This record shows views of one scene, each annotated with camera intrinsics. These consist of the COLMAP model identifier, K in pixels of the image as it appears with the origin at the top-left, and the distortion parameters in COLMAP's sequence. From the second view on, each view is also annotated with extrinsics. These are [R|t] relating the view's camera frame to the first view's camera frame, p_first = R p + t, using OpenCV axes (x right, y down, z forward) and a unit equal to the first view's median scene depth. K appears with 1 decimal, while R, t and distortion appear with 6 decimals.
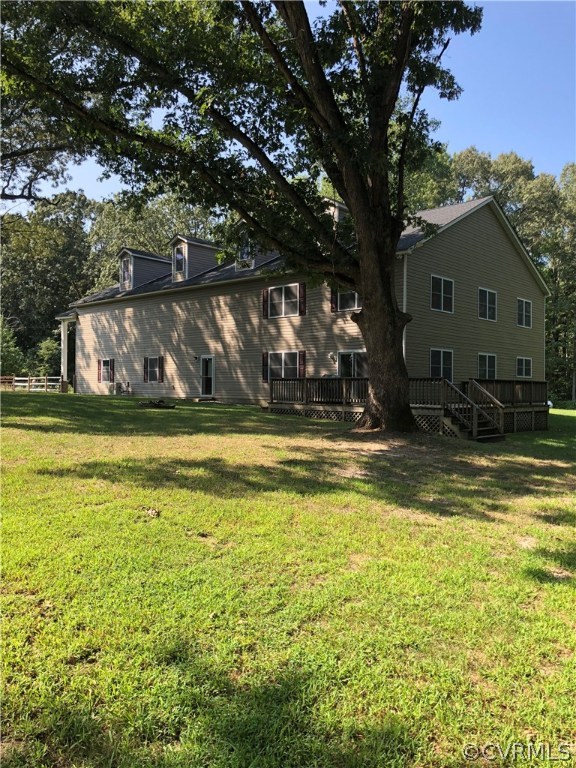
lens RADIAL K [[616.6, 0, 288.0], [0, 616.6, 384.1], [0, 0, 1]] dist [-0.001557, -0.009932]
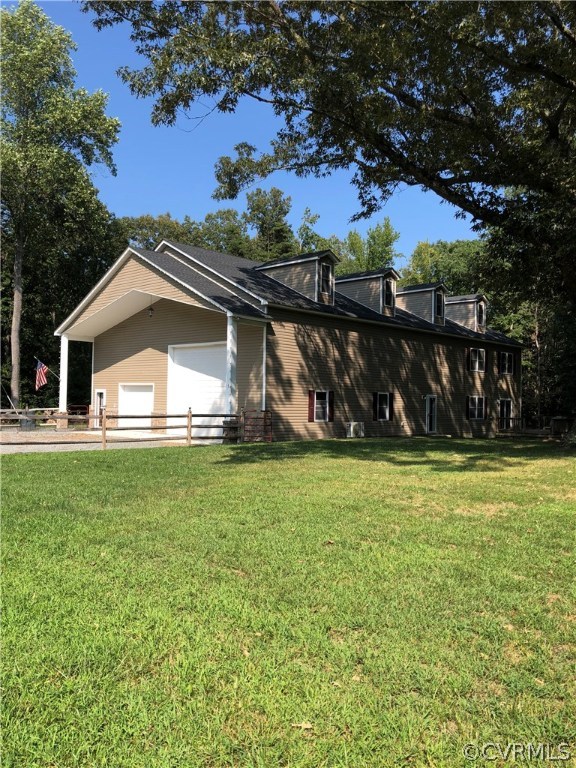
lens RADIAL K [[616.6, 0, 287.9], [0, 616.6, 385.4], [0, 0, 1]] dist [-0.001557, -0.009932]
pose [[0.069310, 0.017898, 0.997435, -1.200999], [-0.026407, 0.999522, -0.016101, -0.038312], [-0.997246, -0.025224, 0.069749, 1.129197]]
